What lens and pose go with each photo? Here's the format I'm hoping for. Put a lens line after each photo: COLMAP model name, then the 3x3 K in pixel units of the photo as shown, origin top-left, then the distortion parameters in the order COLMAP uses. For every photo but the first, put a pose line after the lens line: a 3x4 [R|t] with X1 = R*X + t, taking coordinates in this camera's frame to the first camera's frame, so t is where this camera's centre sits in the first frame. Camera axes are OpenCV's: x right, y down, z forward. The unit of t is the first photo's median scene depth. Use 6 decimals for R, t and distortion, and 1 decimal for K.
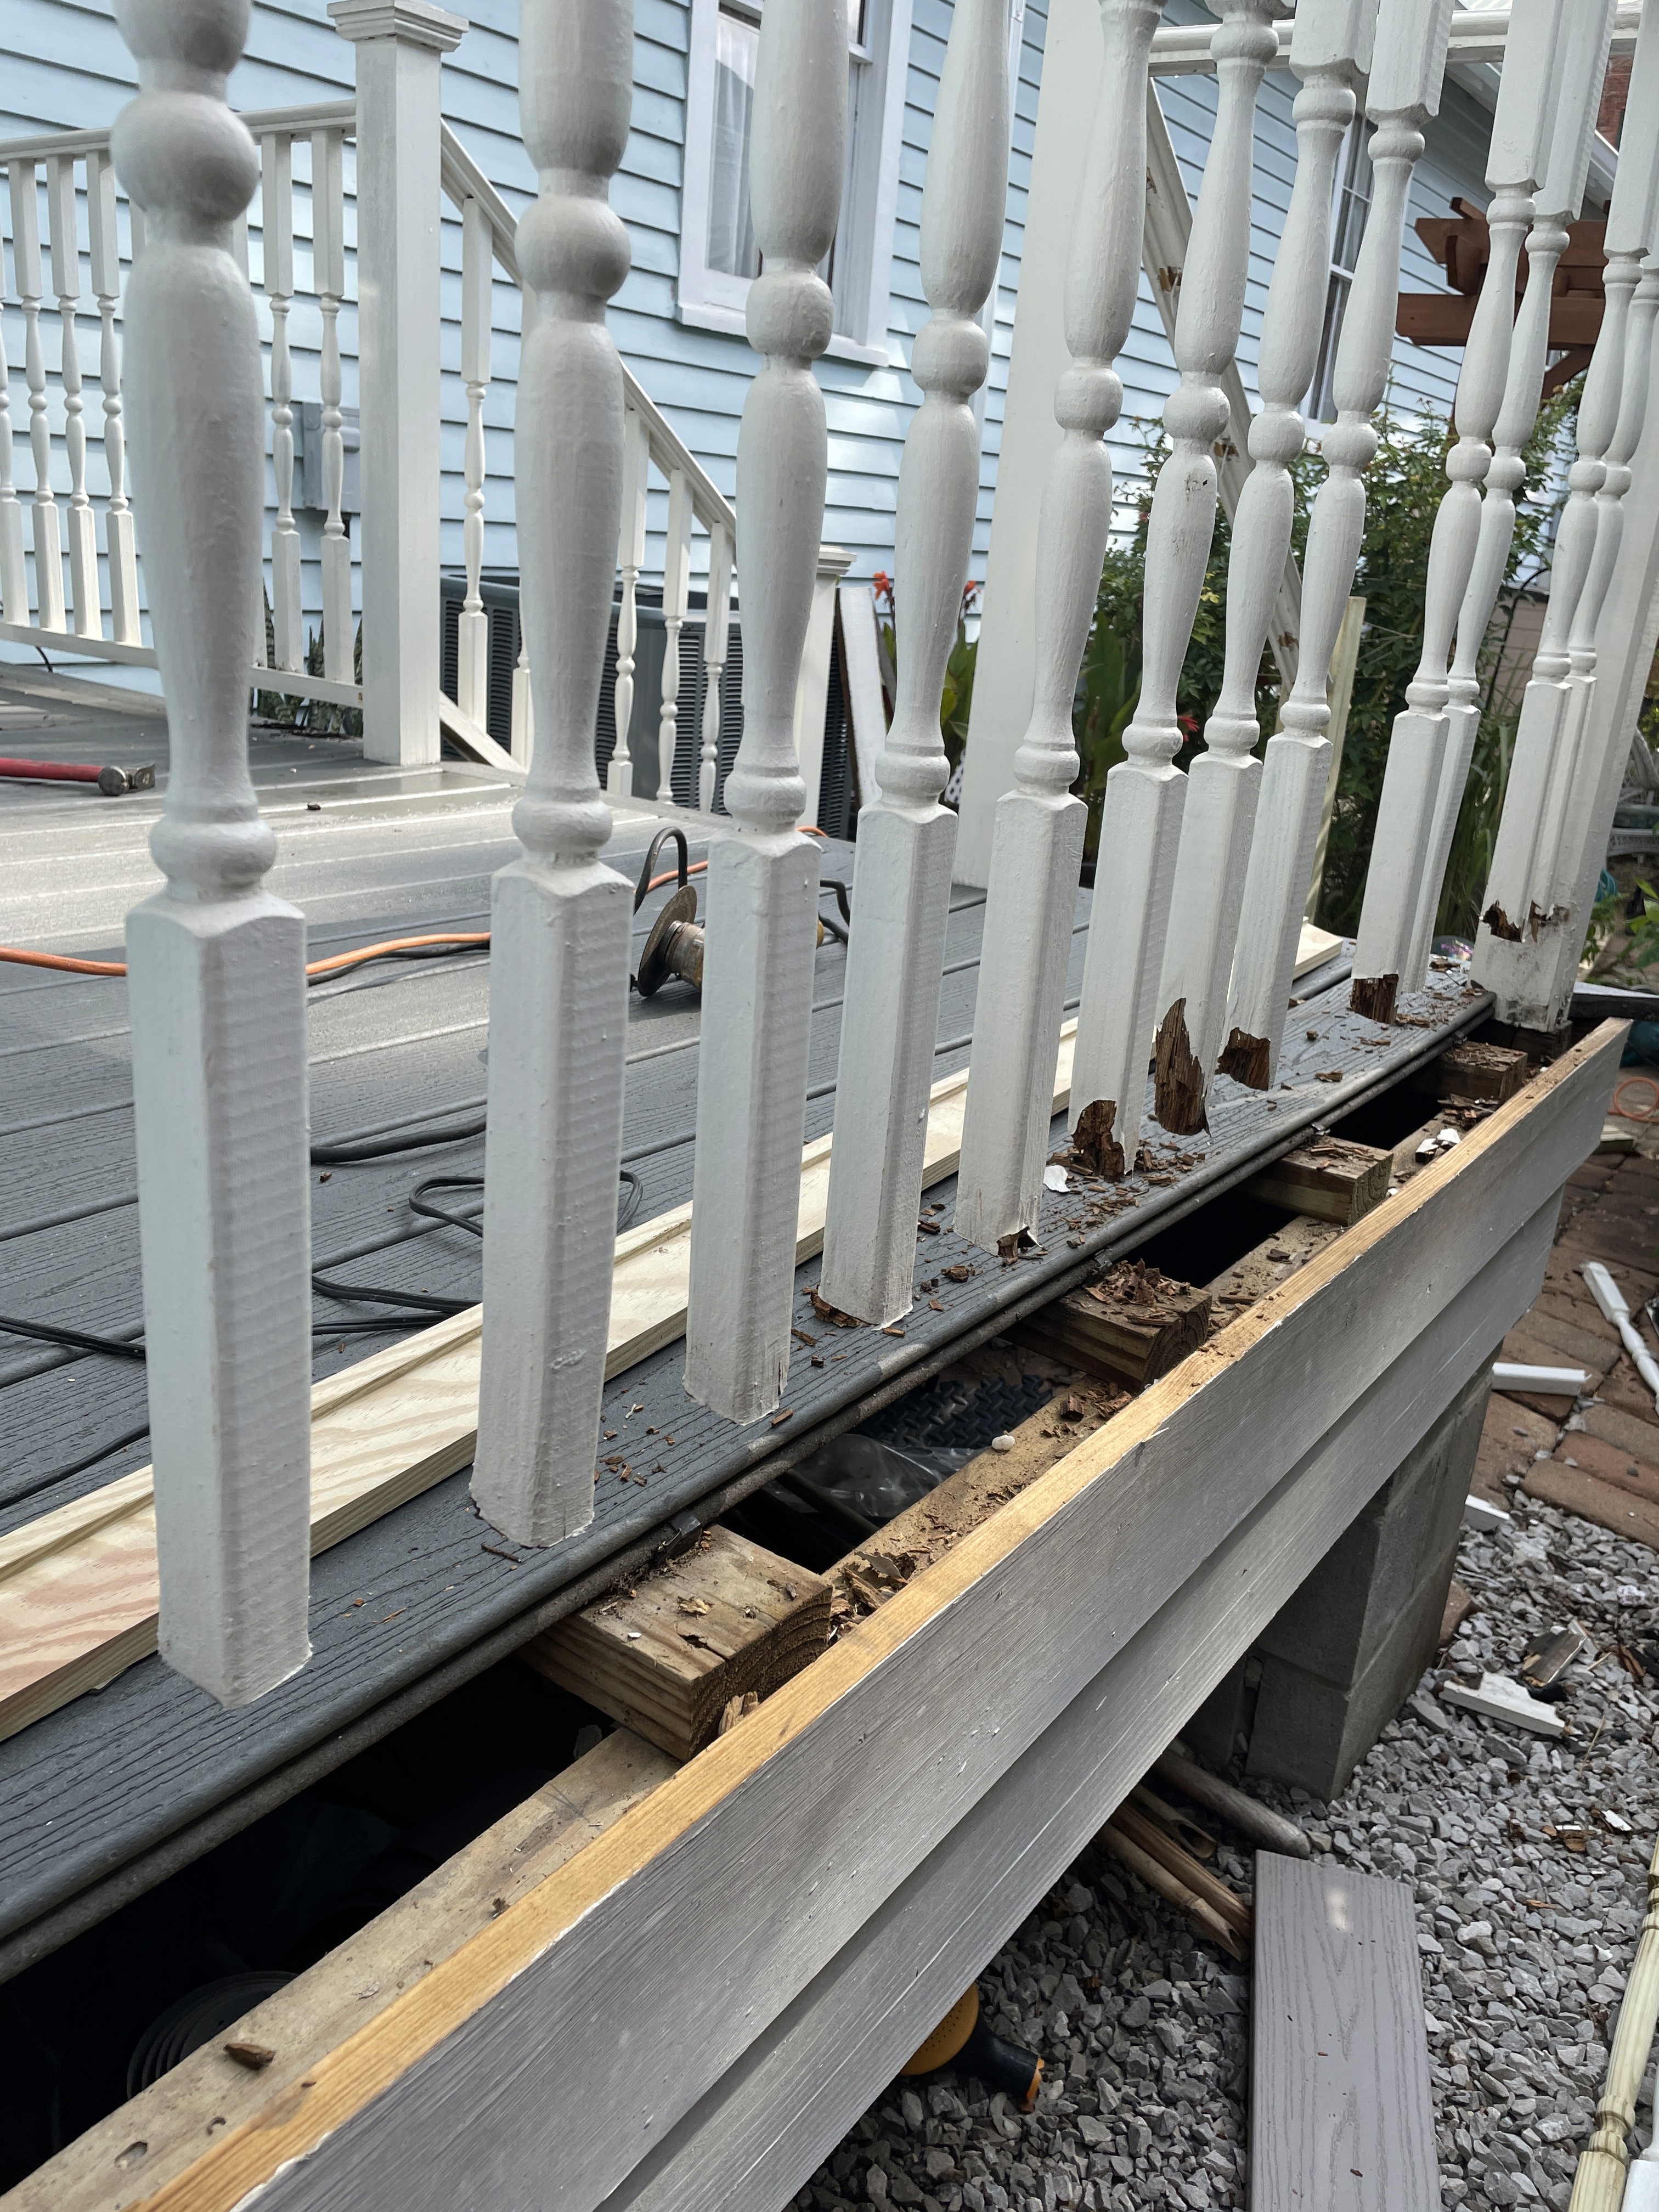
lens RADIAL K [[1688.9, 0, 830.8], [0, 1688.9, 1105.6], [0, 0, 1]] dist [0.039011, 0.000540]
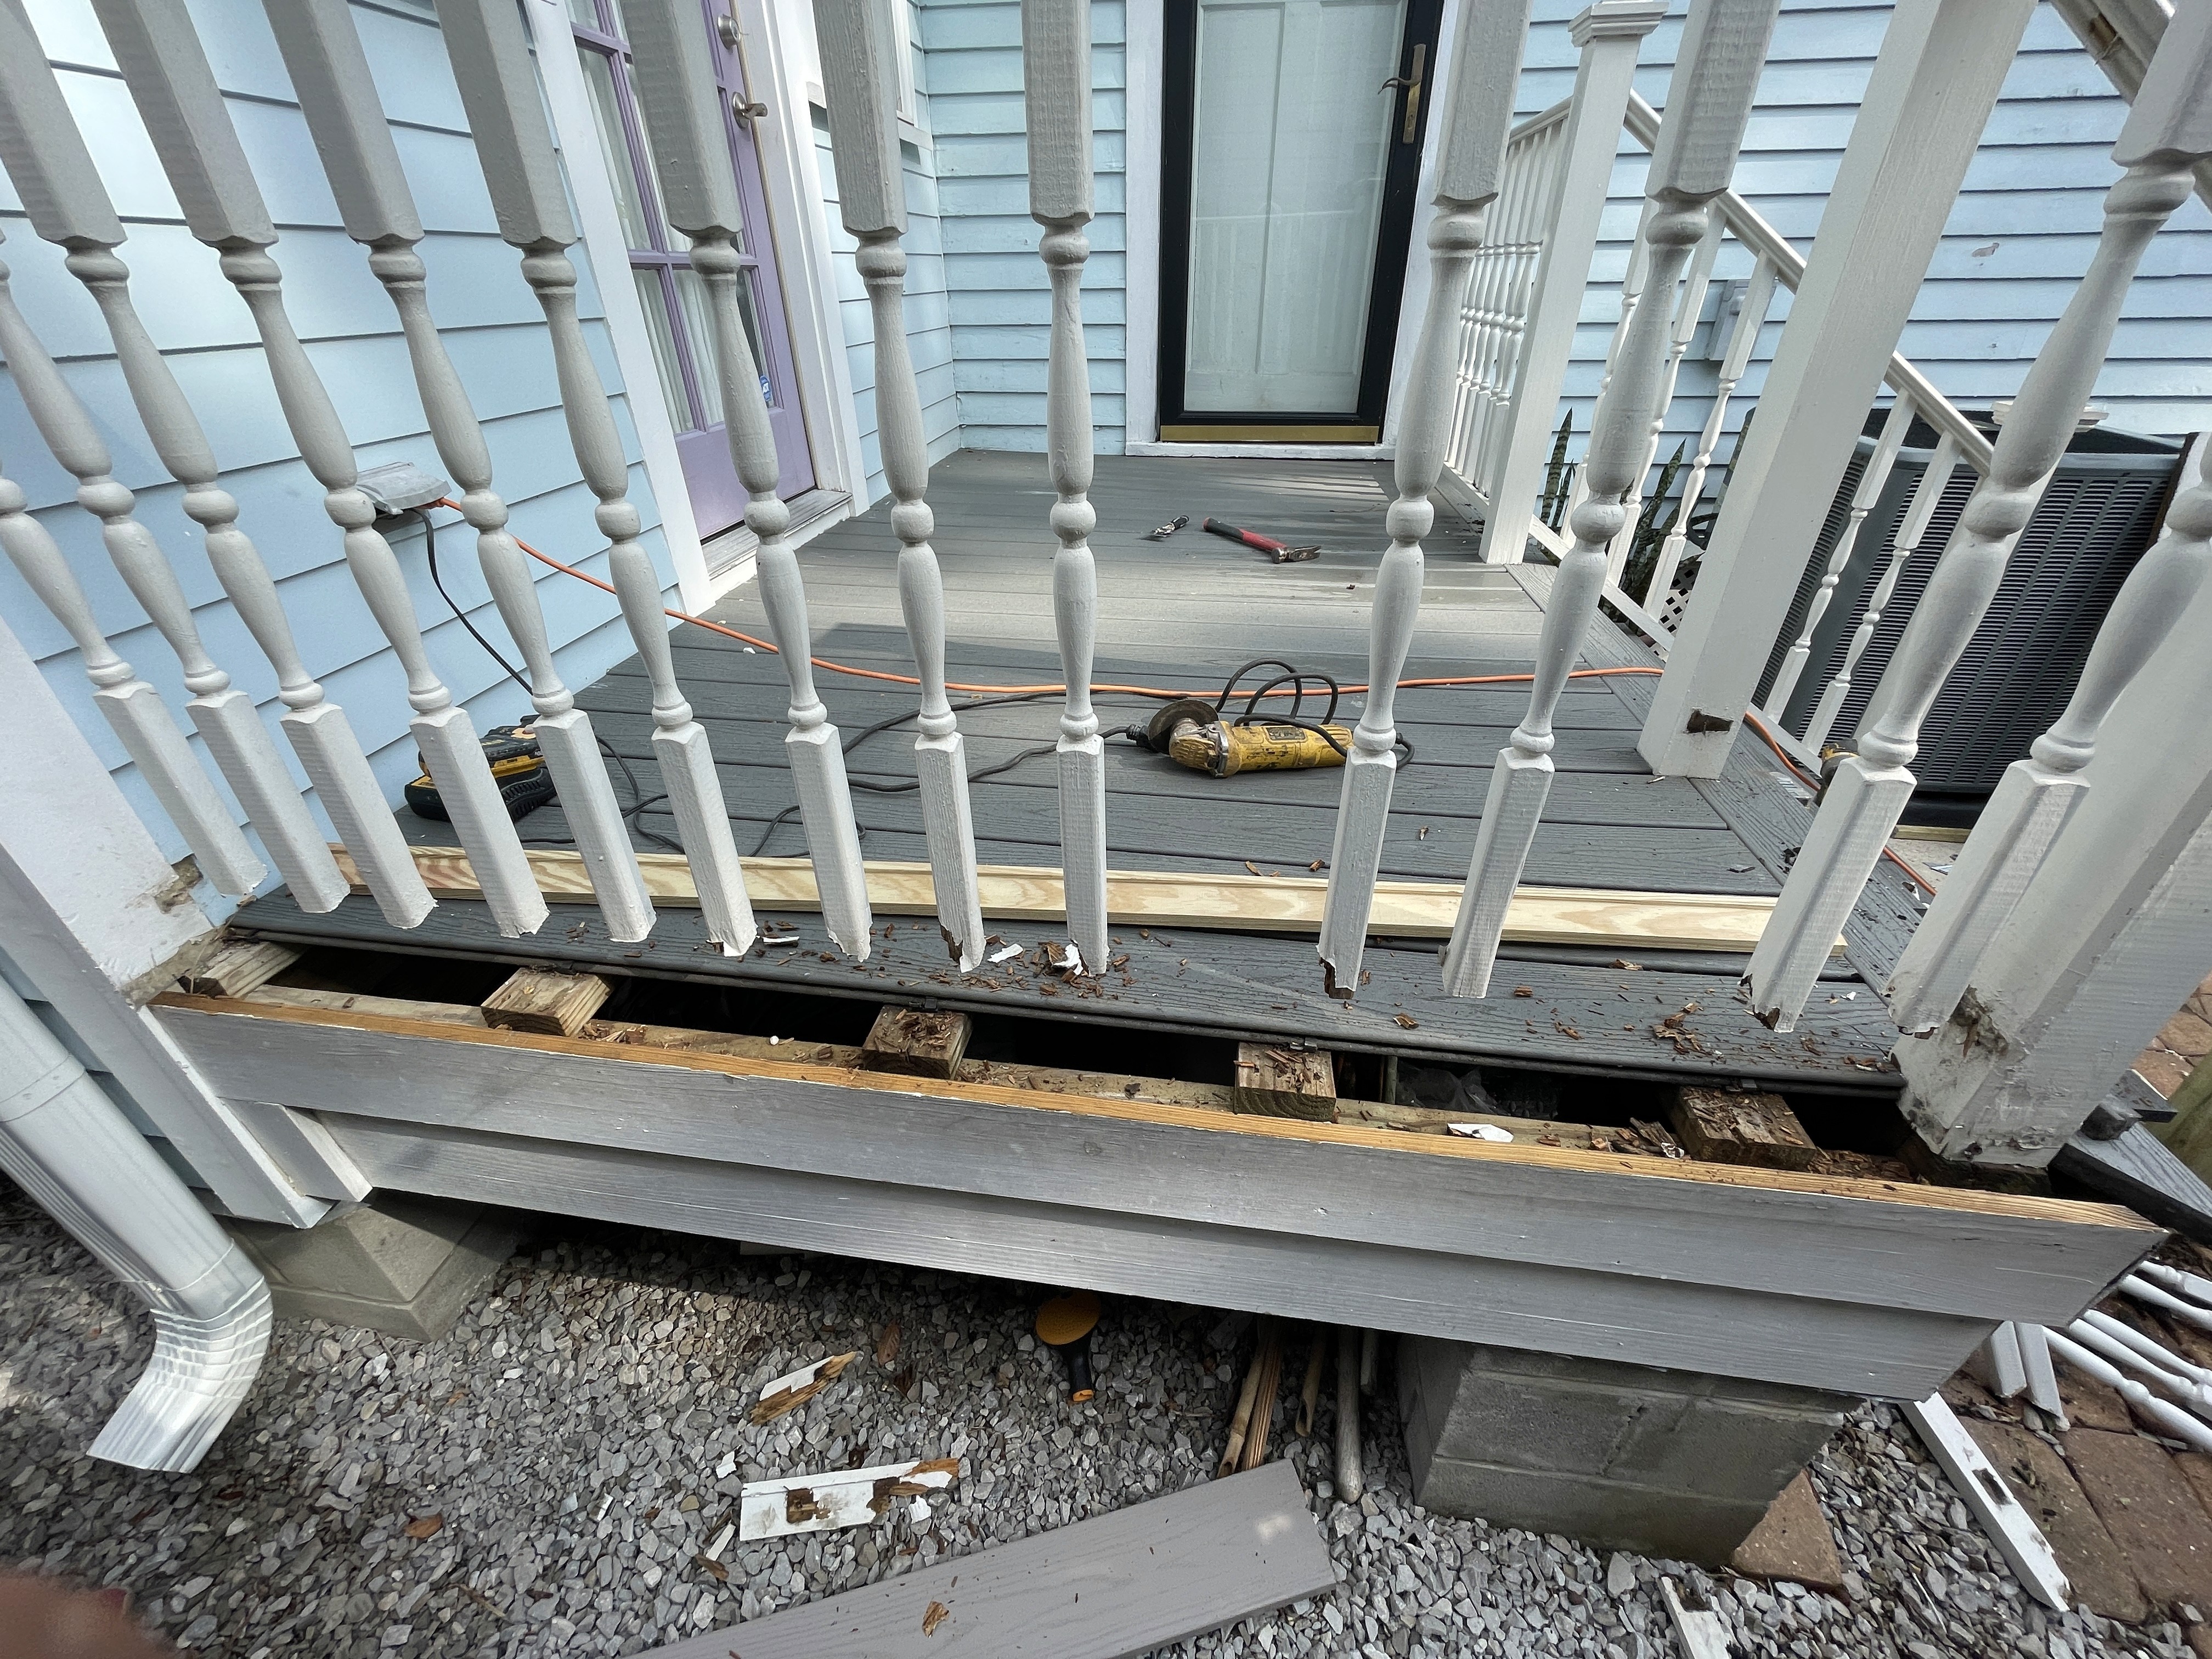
lens RADIAL K [[890.2, 0, 1107.6], [0, 890.2, 817.0], [0, 0, 1]] dist [0.000004, -0.000869]
pose [[0.466356, 0.398136, -0.789936, 0.631511], [-0.251224, 0.915831, 0.313272, -0.287156], [0.848173, 0.052355, 0.527125, 0.504354]]
